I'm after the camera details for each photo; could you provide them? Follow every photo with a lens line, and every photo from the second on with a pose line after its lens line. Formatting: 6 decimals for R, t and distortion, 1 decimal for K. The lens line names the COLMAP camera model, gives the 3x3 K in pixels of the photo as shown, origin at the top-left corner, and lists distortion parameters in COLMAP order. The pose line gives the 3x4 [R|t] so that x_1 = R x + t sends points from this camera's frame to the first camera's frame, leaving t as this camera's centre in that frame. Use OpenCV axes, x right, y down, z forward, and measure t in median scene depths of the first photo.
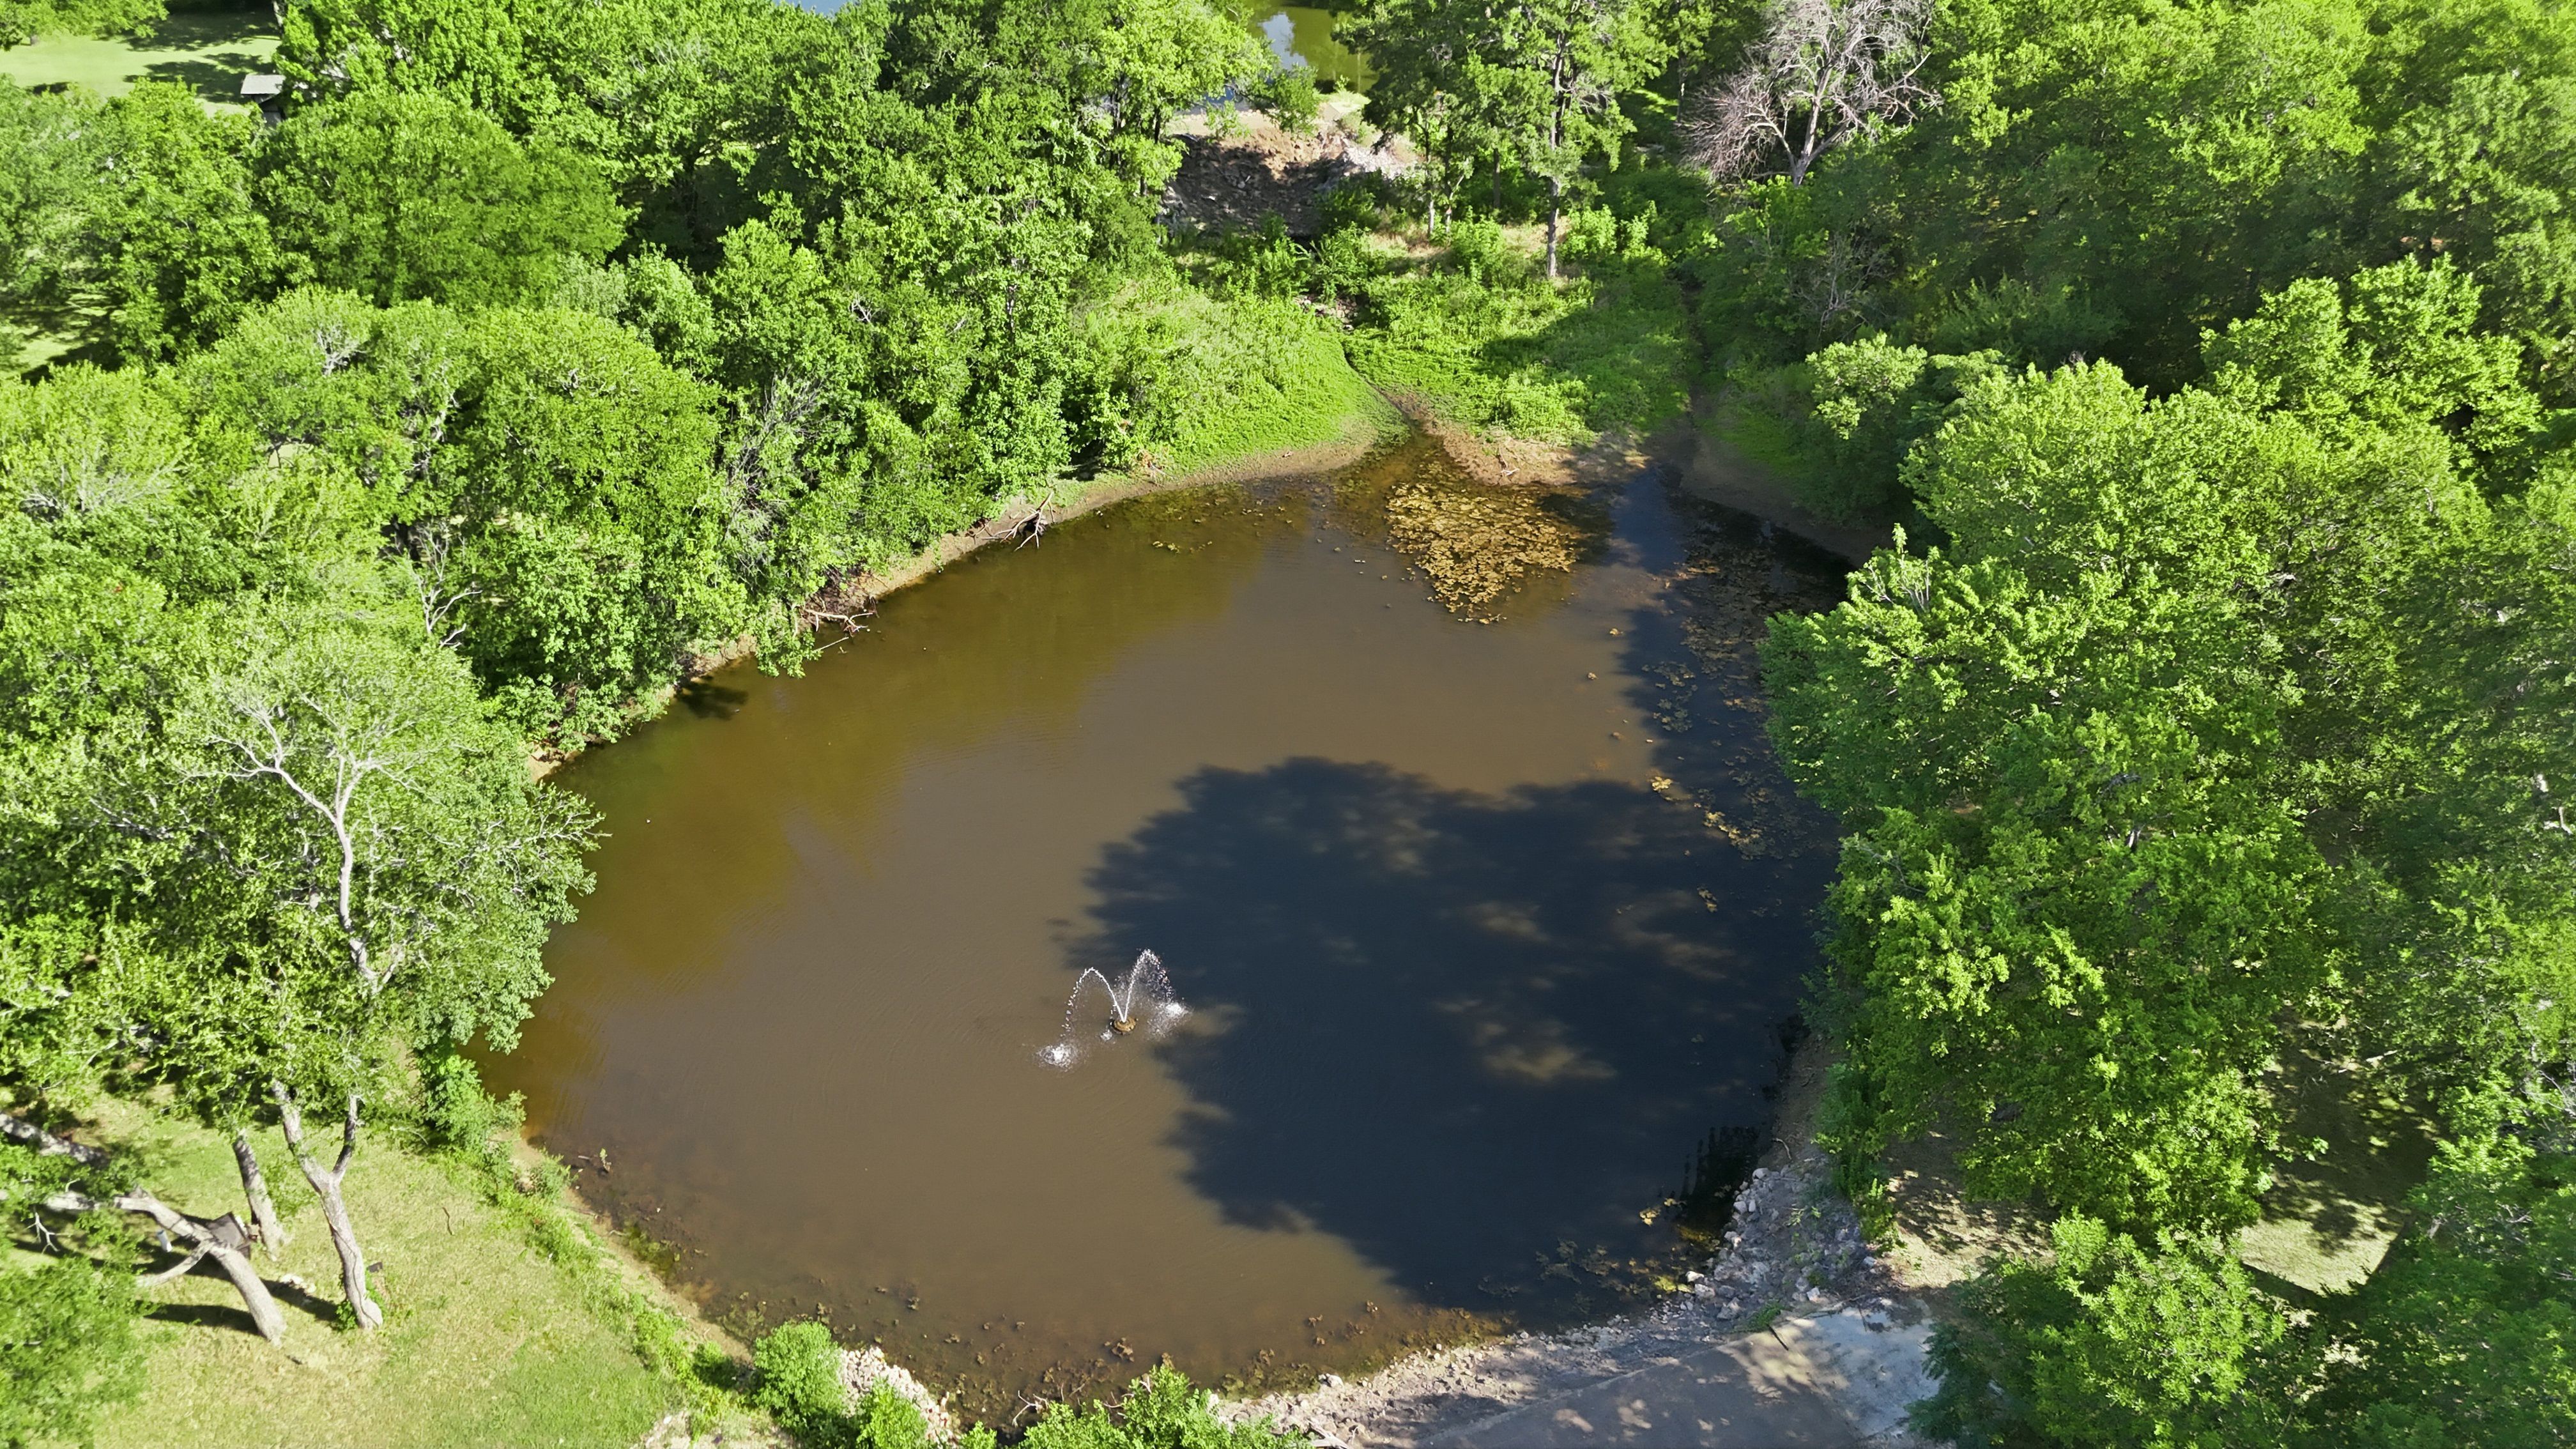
lens RADIAL K [[1891.7, 0, 1288.0], [0, 1891.7, 724.5], [0, 0, 1]] dist [0.085007, -0.091692]
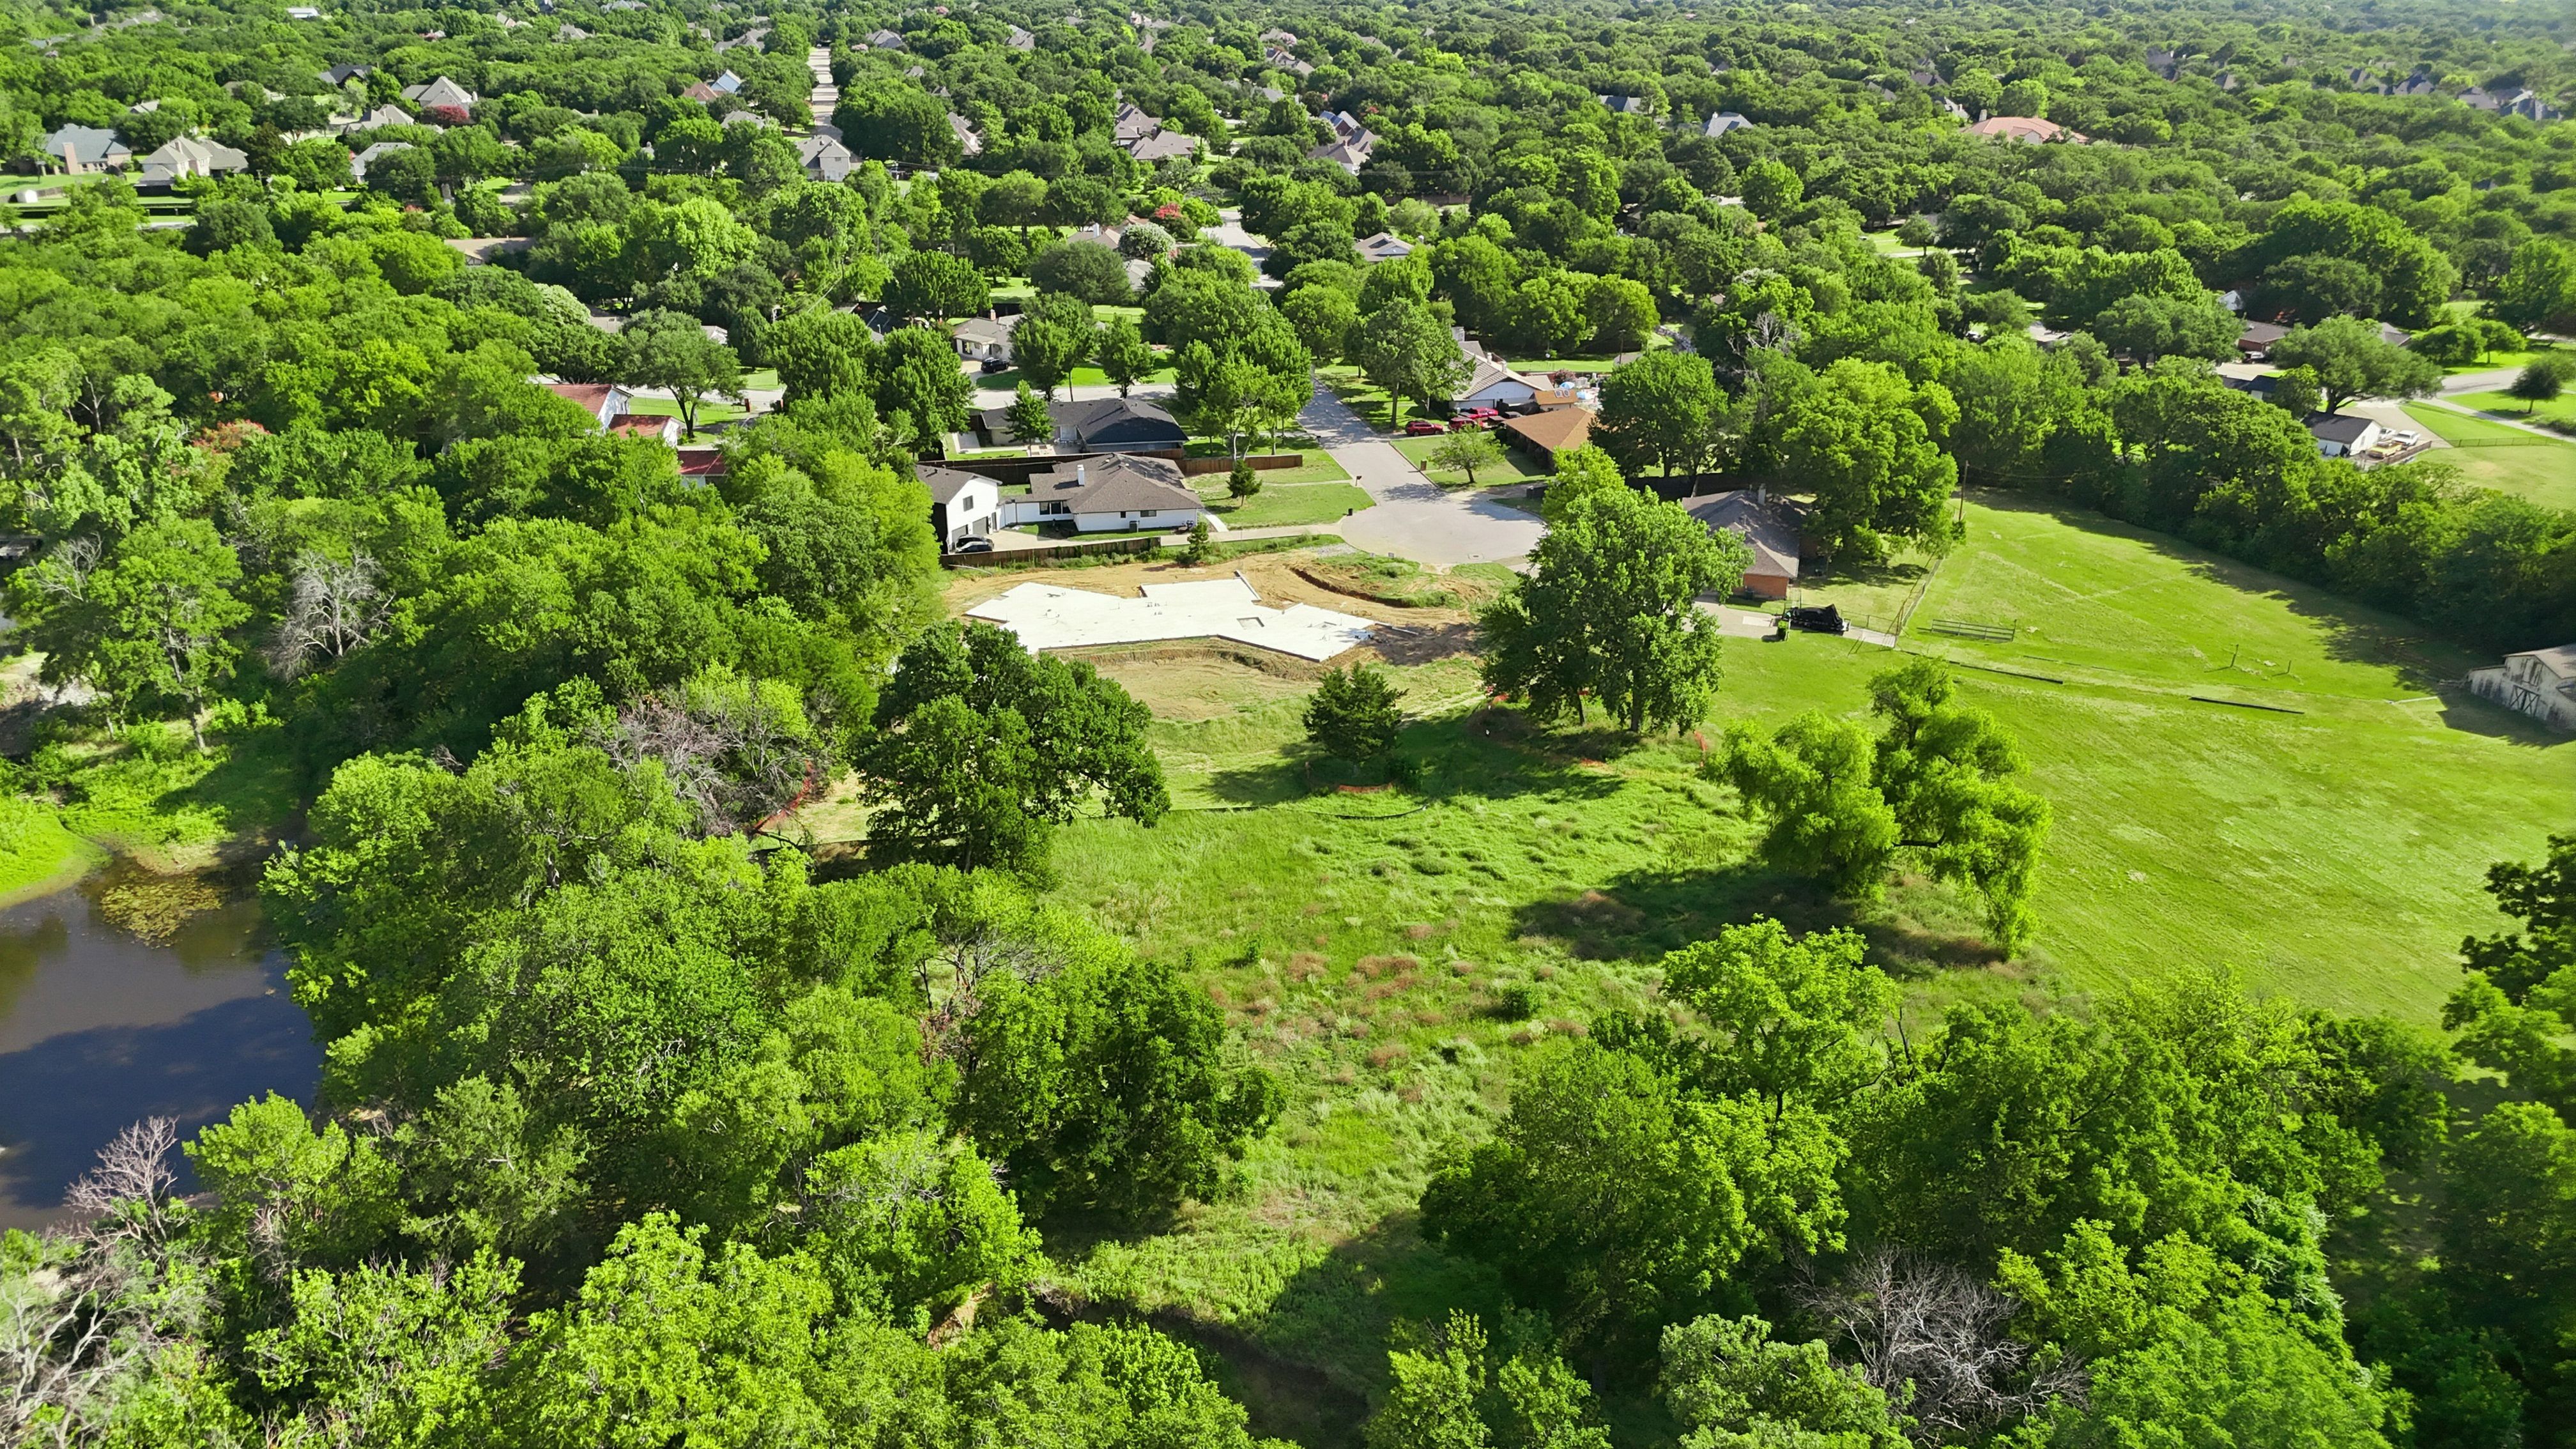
lens RADIAL K [[1891.7, 0, 1288.0], [0, 1891.7, 724.5], [0, 0, 1]] dist [0.085007, -0.091692]
pose [[0.830614, -0.206342, 0.517208, 0.063457], [0.296892, 0.949886, -0.097834, 0.184294], [-0.471101, 0.234817, 0.850250, -0.851389]]
